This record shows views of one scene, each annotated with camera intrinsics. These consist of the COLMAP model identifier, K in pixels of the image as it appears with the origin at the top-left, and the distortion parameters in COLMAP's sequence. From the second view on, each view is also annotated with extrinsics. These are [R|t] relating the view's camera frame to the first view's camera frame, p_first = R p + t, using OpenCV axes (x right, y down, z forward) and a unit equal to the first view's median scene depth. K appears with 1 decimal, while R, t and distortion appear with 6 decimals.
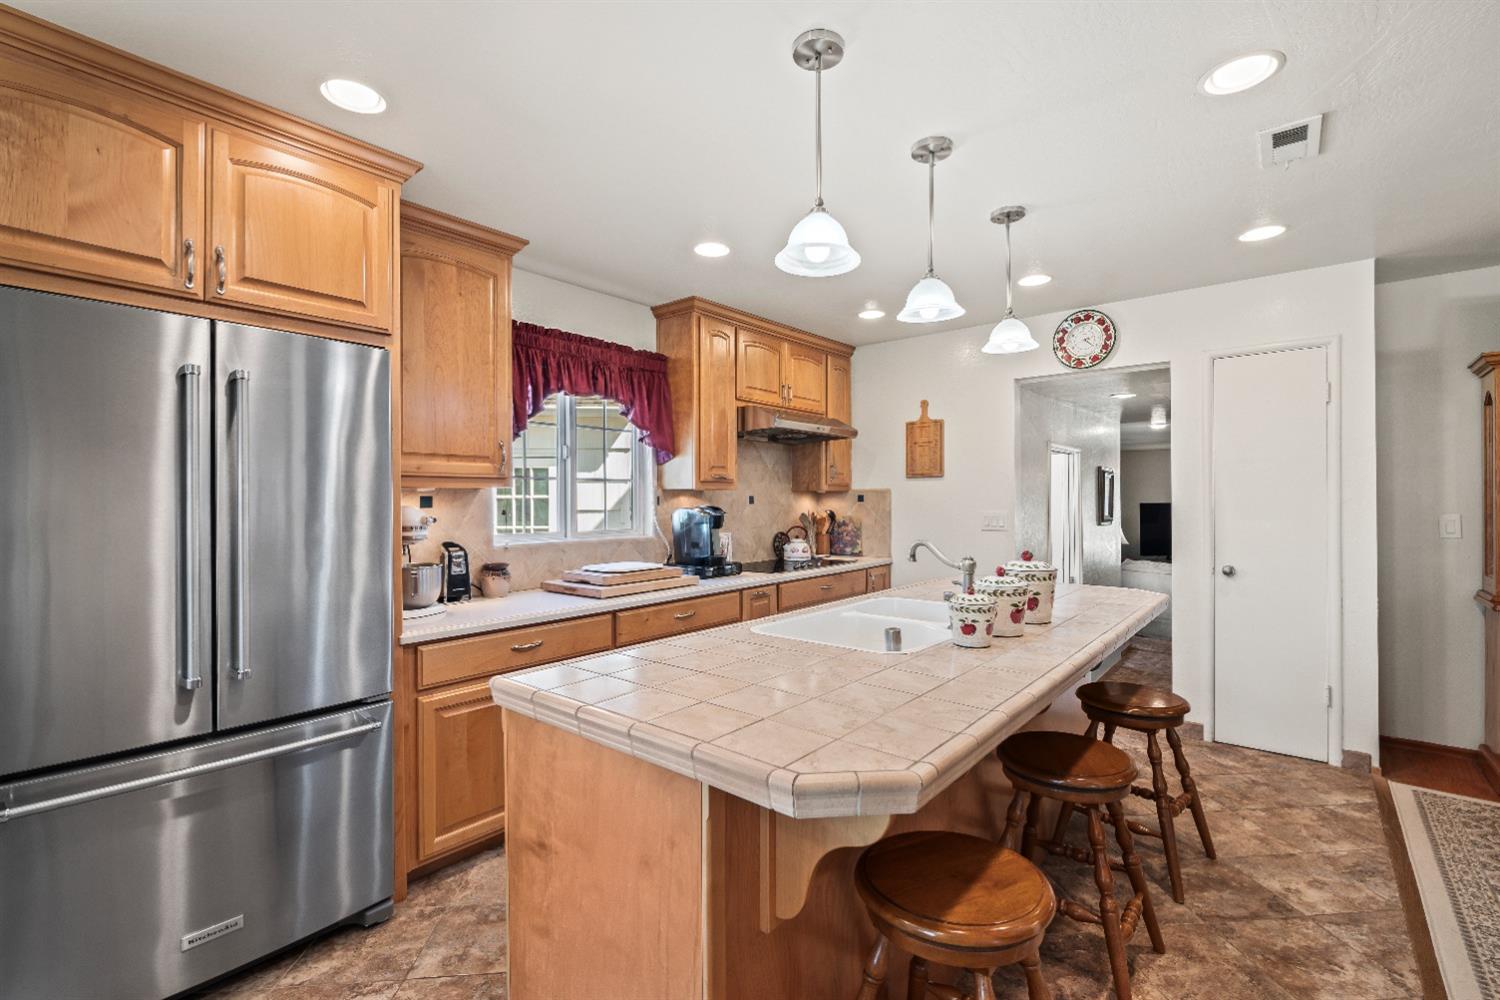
lens RADIAL K [[671.4, 0, 751.8], [0, 671.4, 501.0], [0, 0, 1]] dist [-0.000264, -0.001085]
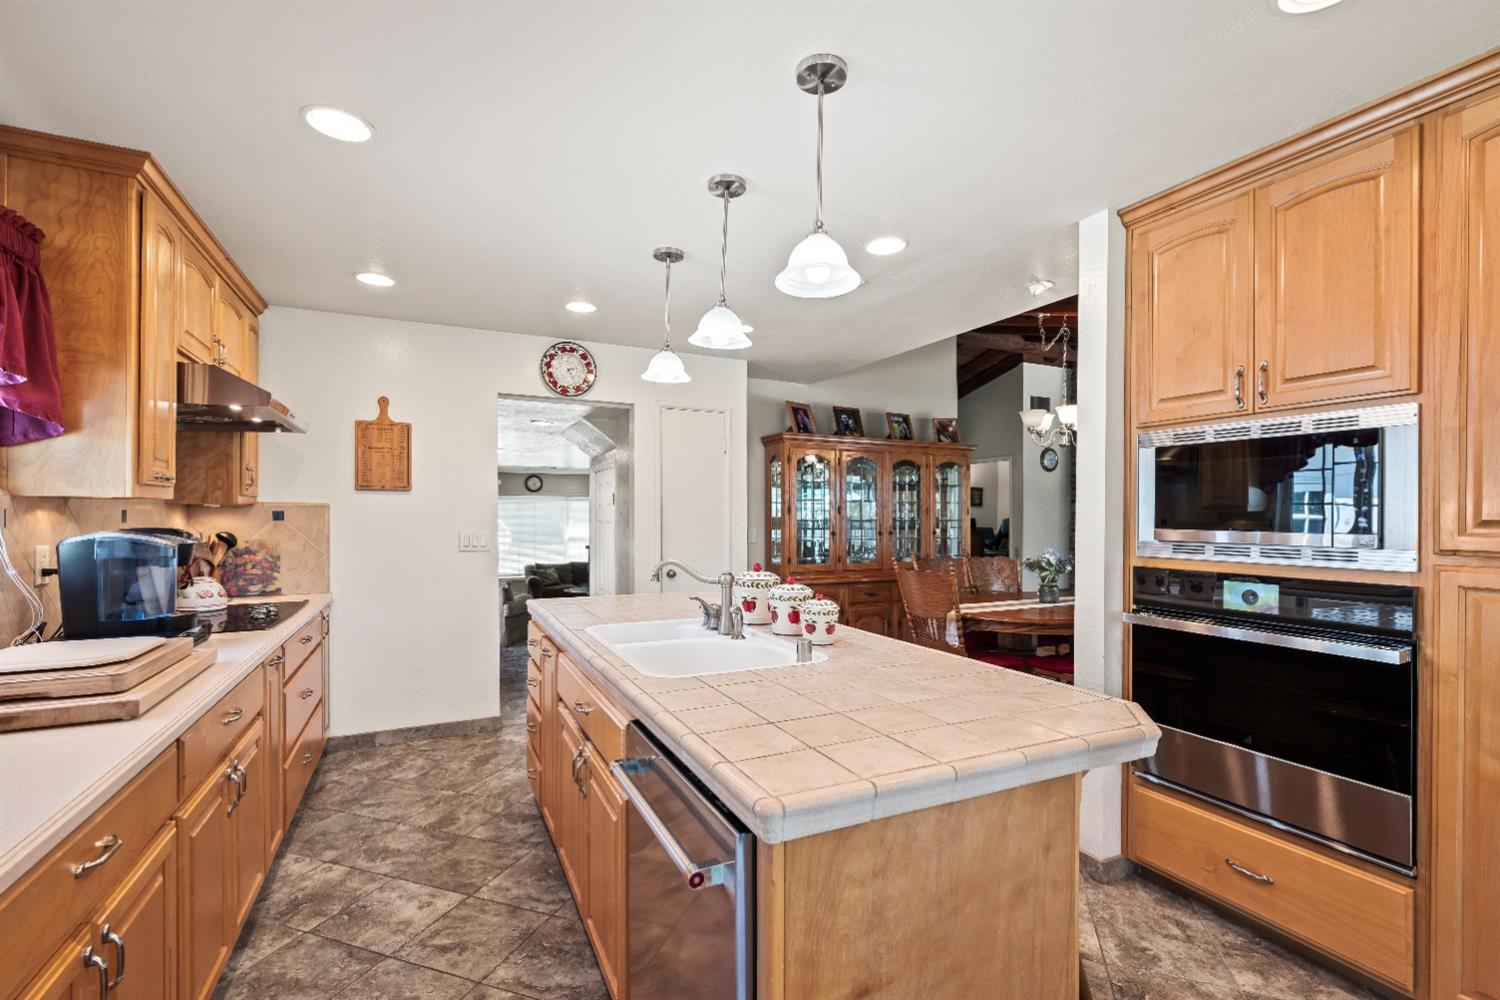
lens RADIAL K [[671.4, 0, 761.5], [0, 671.4, 514.2], [0, 0, 1]] dist [-0.000264, -0.001085]
pose [[0.399696, 0.007949, 0.916613, -0.361871], [-0.001642, 0.999967, -0.007955, -0.000430], [-0.916646, 0.001675, 0.399696, 0.285482]]
